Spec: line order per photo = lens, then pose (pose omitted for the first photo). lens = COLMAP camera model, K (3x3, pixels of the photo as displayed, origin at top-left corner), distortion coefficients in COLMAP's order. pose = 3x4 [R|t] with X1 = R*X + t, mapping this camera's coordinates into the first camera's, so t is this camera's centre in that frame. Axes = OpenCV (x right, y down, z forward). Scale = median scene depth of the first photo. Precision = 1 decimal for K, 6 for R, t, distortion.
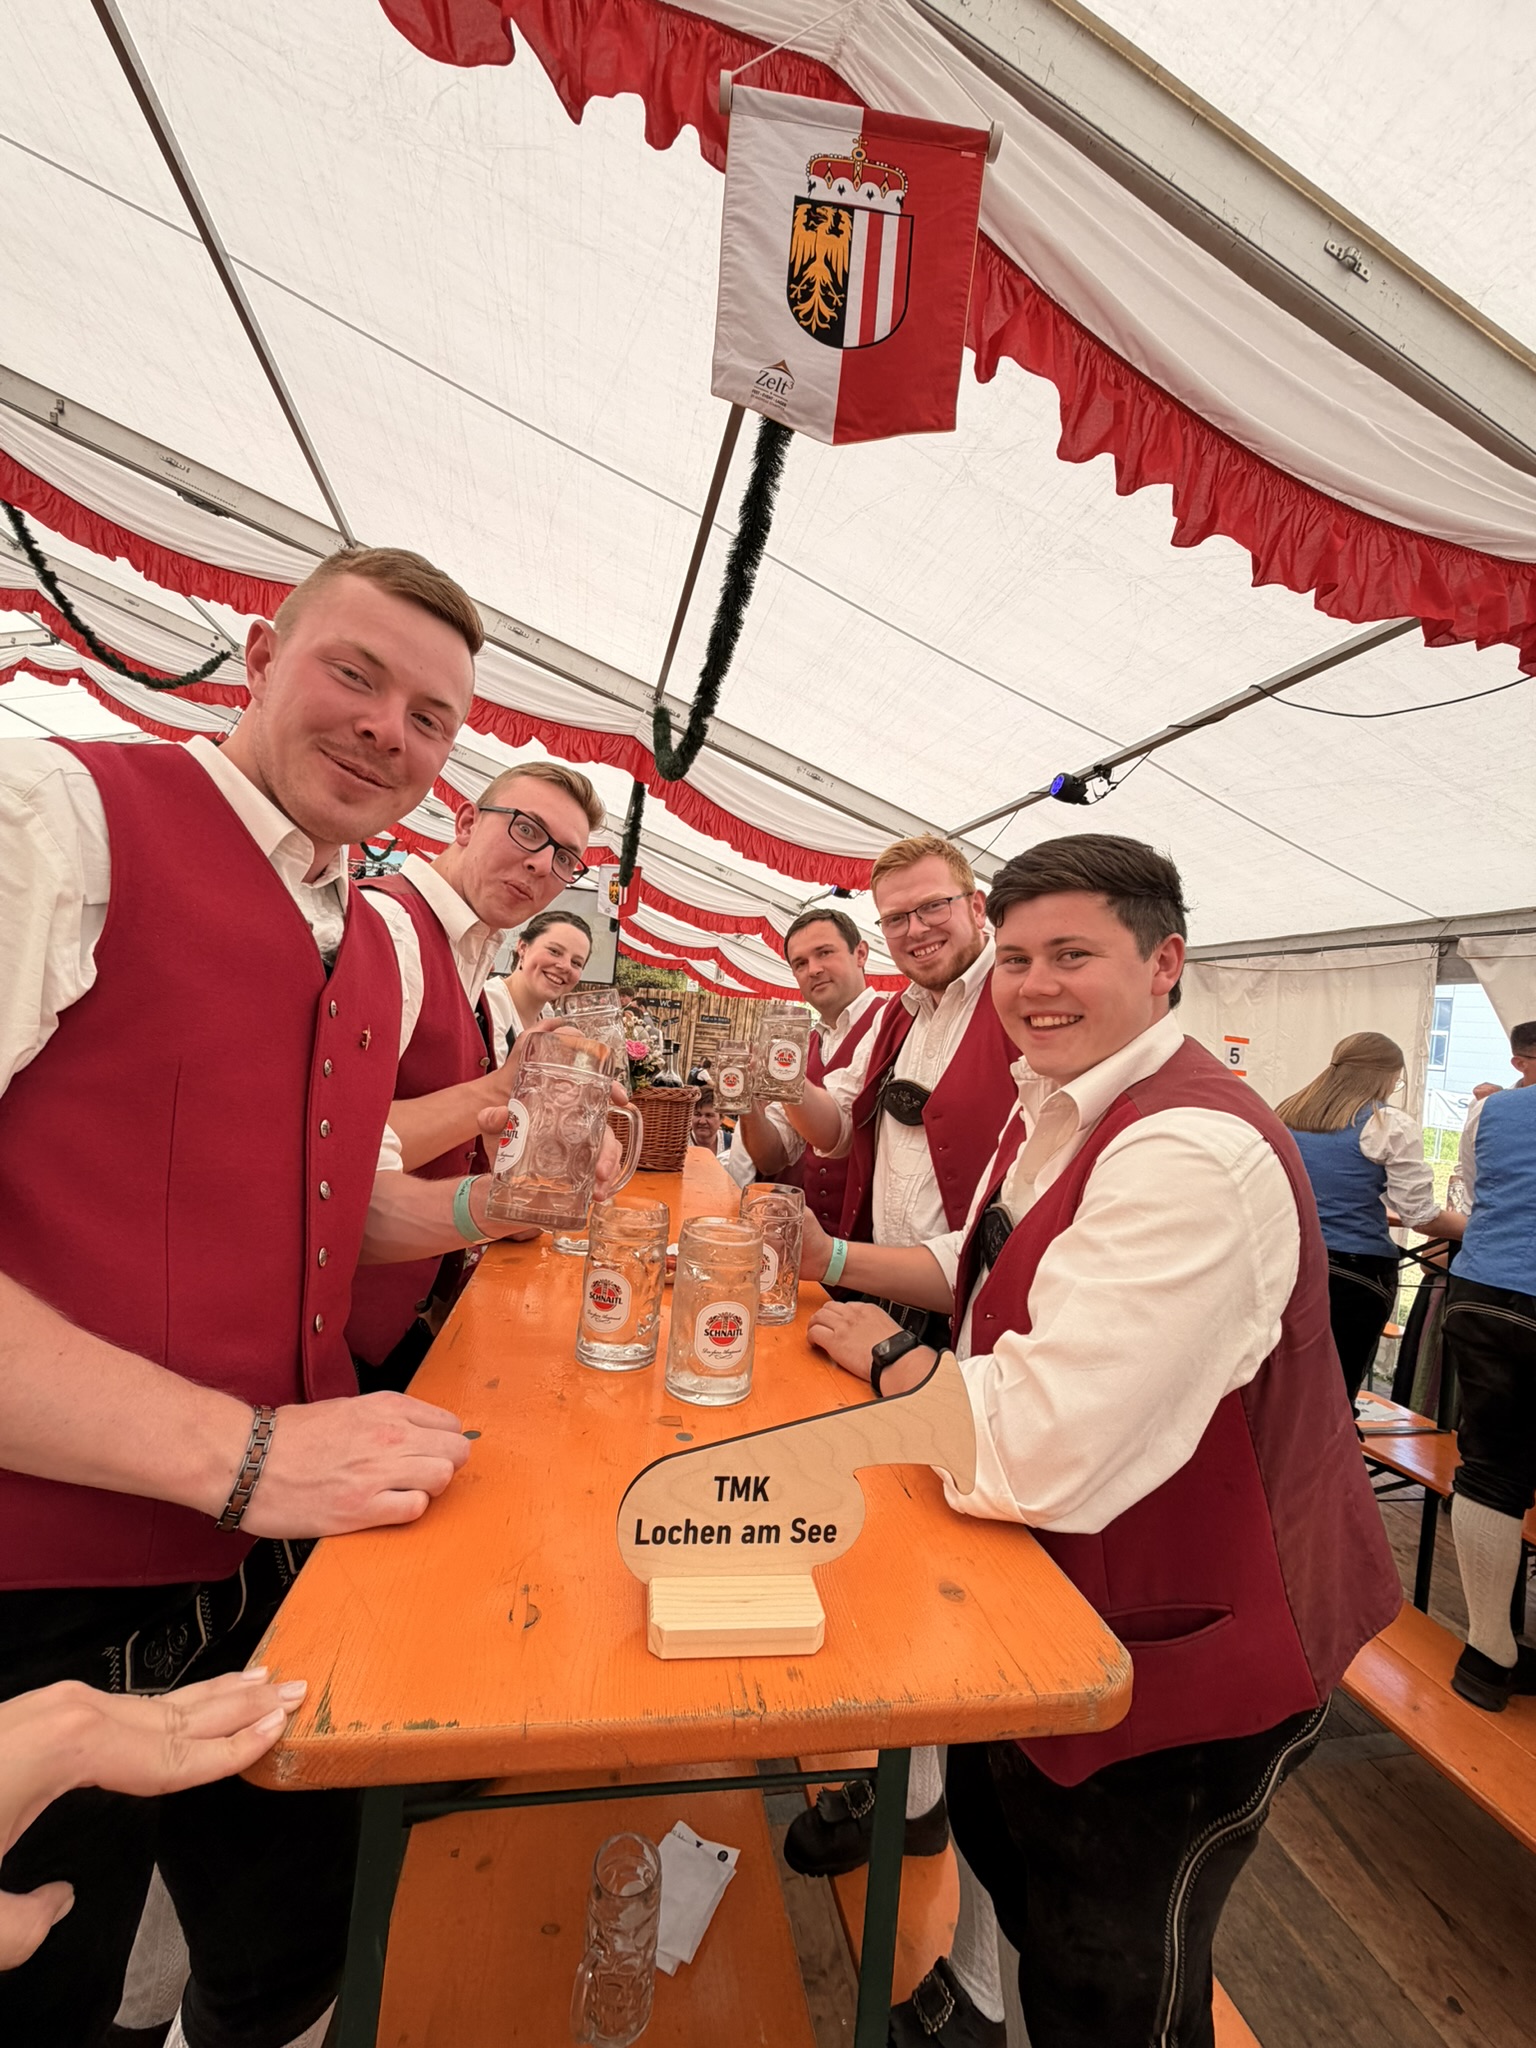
lens RADIAL K [[820.6, 0, 766.9], [0, 820.6, 1037.3], [0, 0, 1]] dist [0.004338, 0.001004]
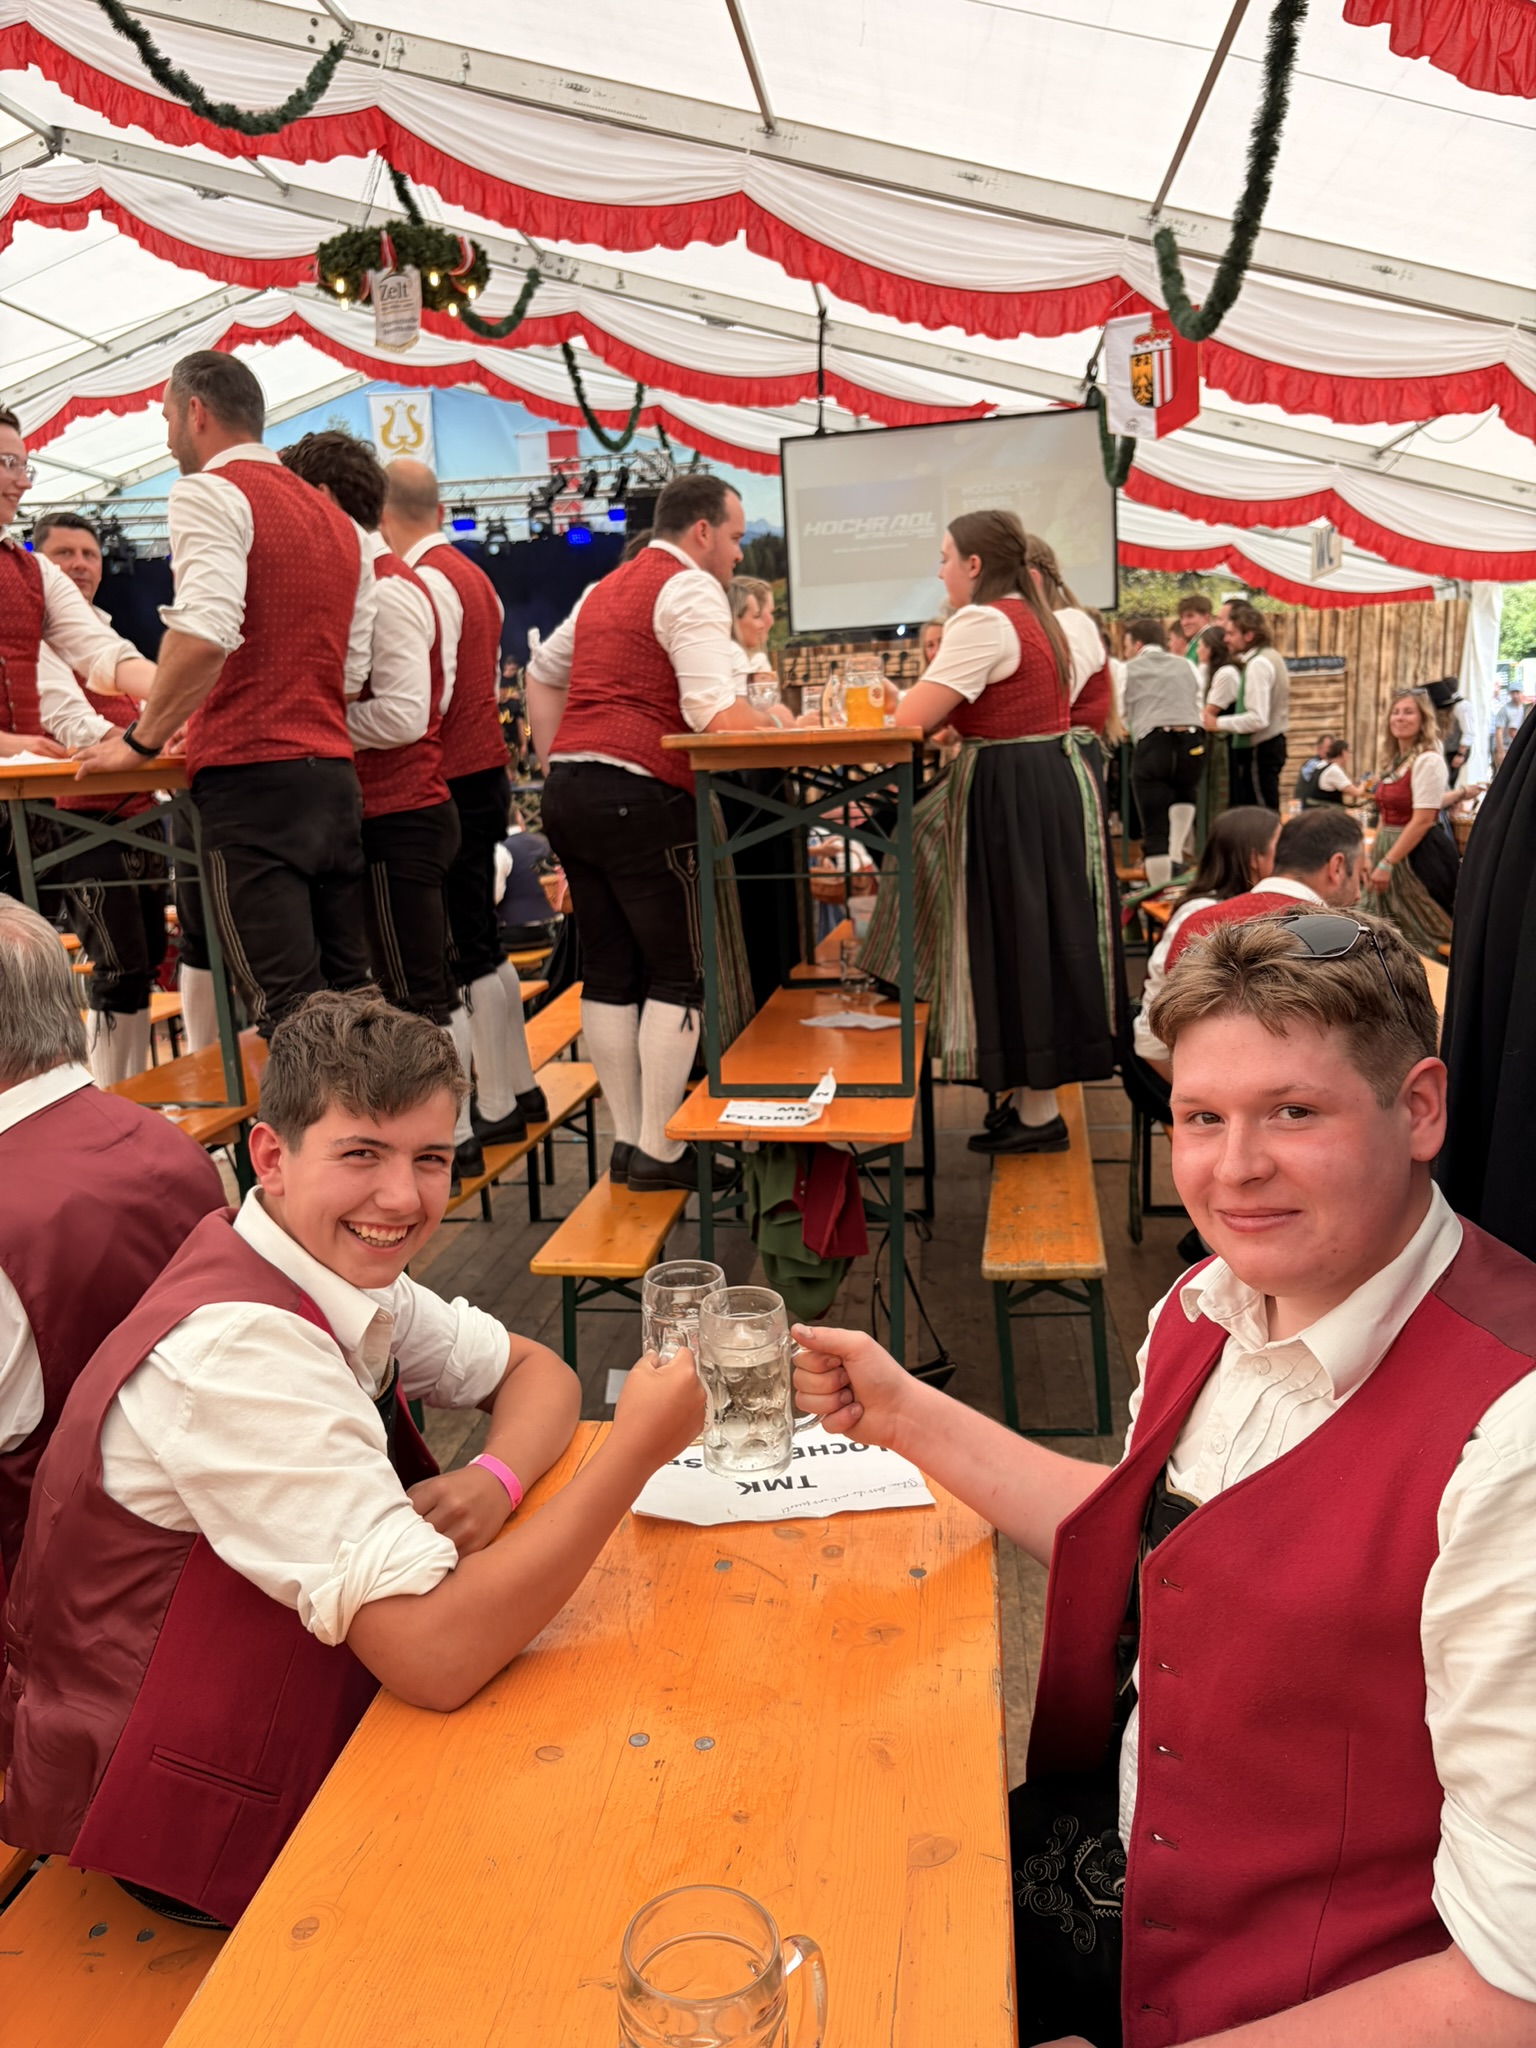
lens RADIAL K [[1570.2, 0, 782.7], [0, 1570.2, 1024.1], [0, 0, 1]] dist [0.034907, -0.026844]
pose [[0.937360, -0.082585, -0.338433, -0.235448], [0.137191, 0.980499, 0.140716, 0.048443], [0.320212, -0.178331, 0.930410, 0.141551]]
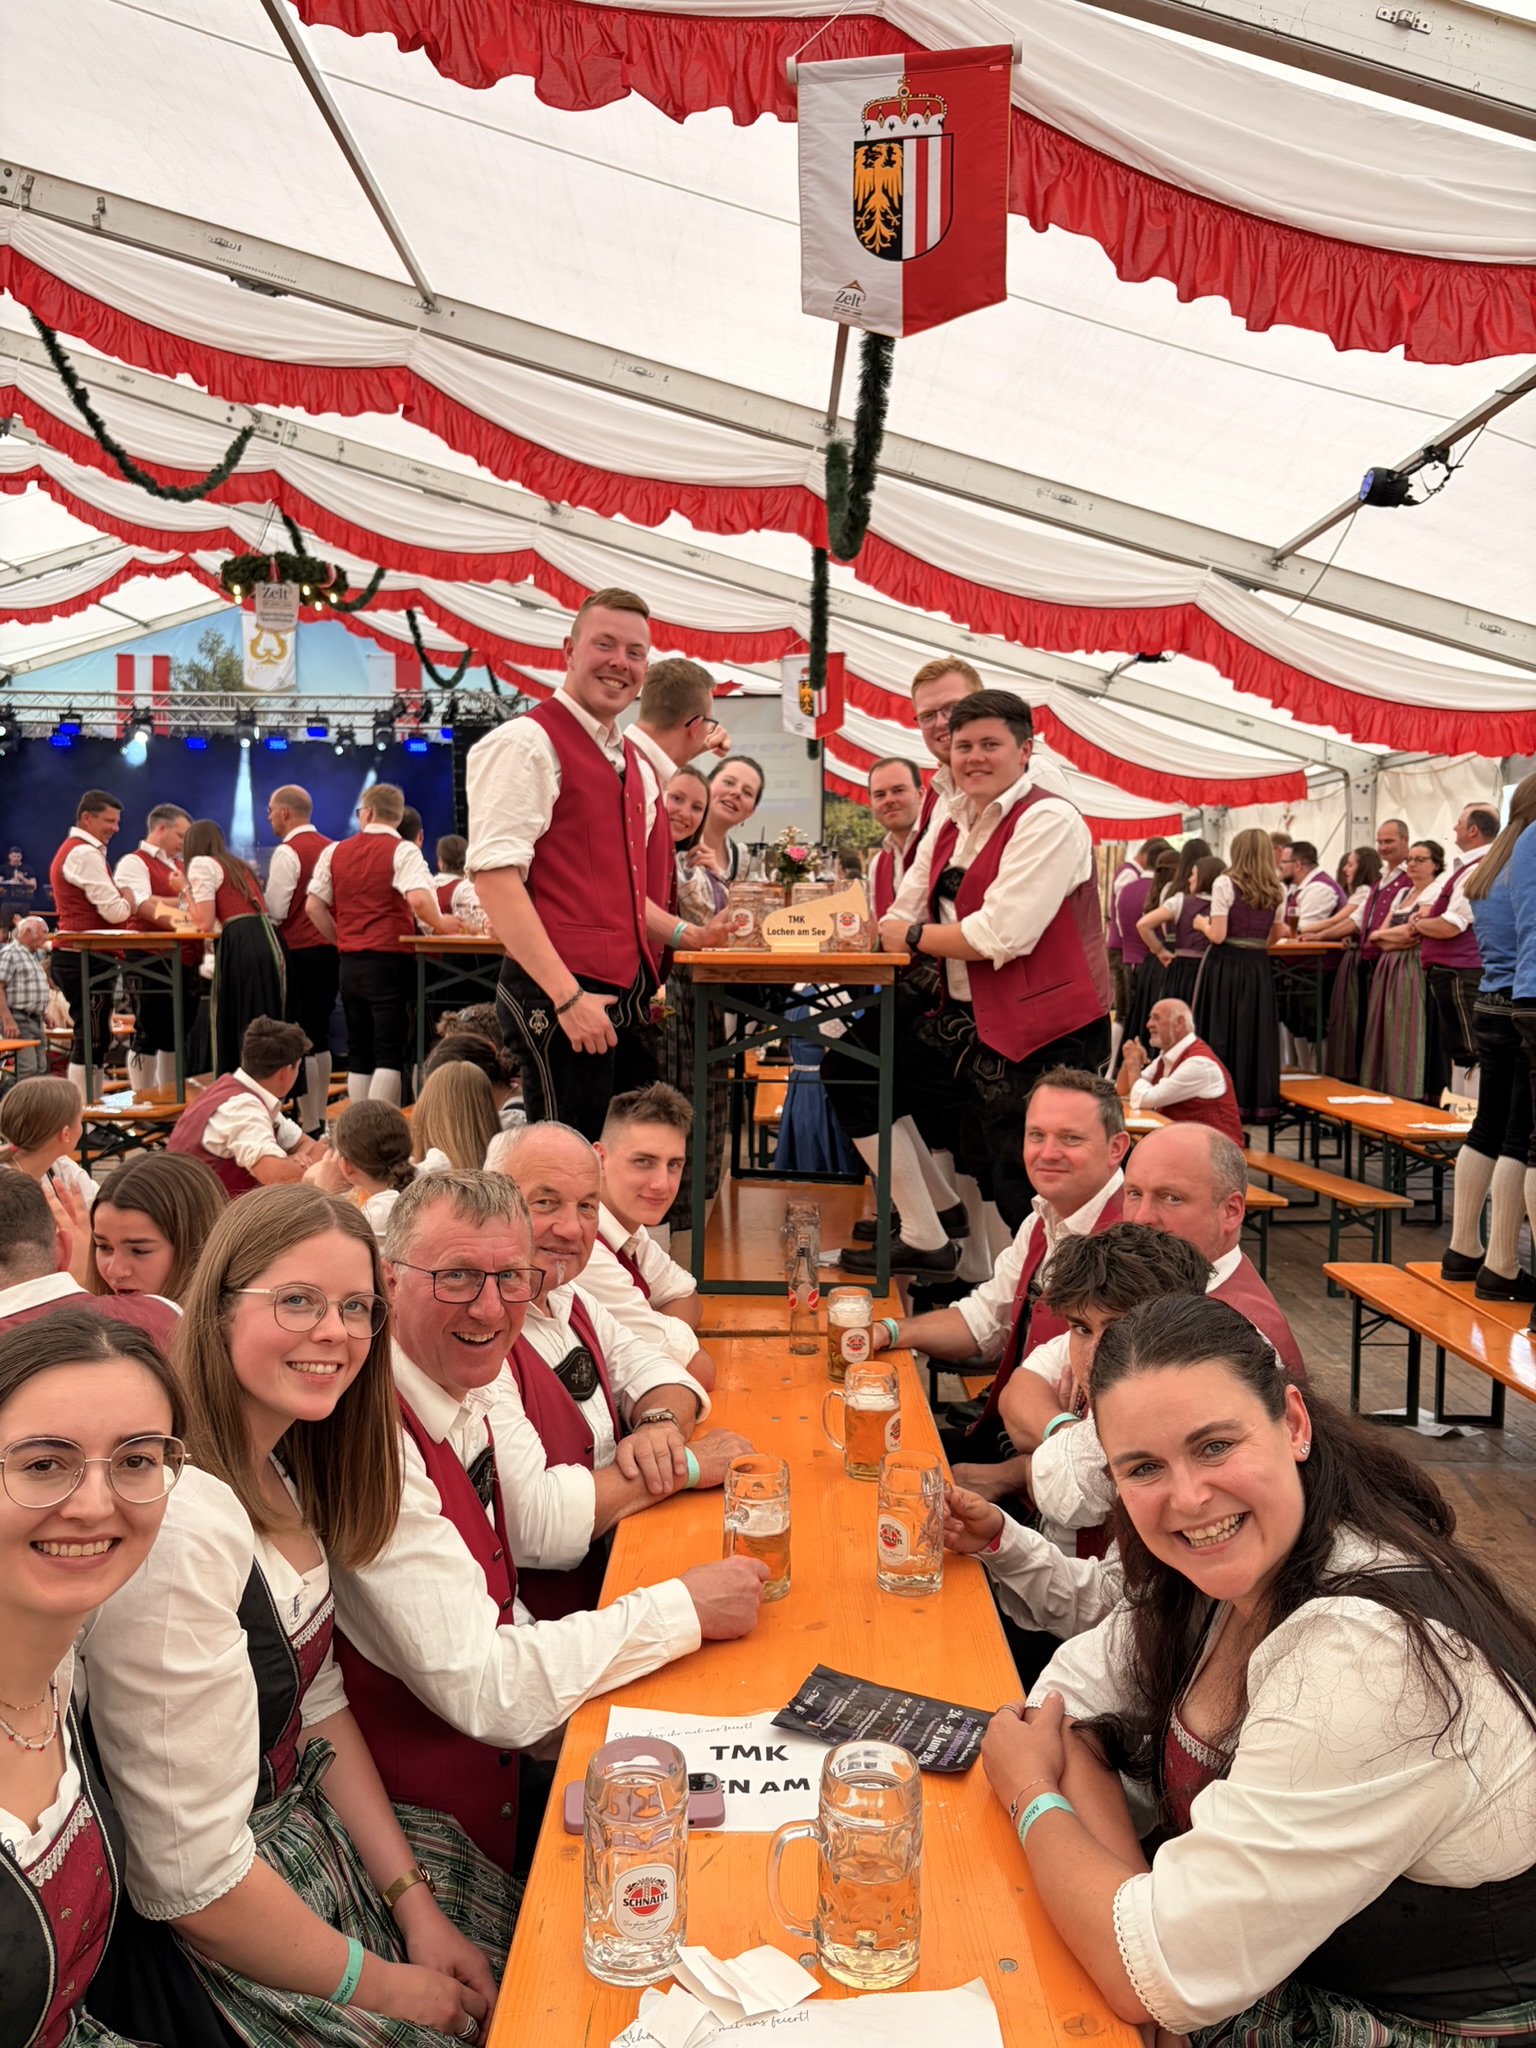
lens RADIAL K [[1570.2, 0, 759.6], [0, 1570.2, 1041.5], [0, 0, 1]] dist [0.034907, -0.026844]
pose [[0.967312, -0.071336, -0.243347, 0.137948], [0.085501, 0.995174, 0.048139, 0.069804], [0.238739, -0.067372, 0.968744, -0.517493]]
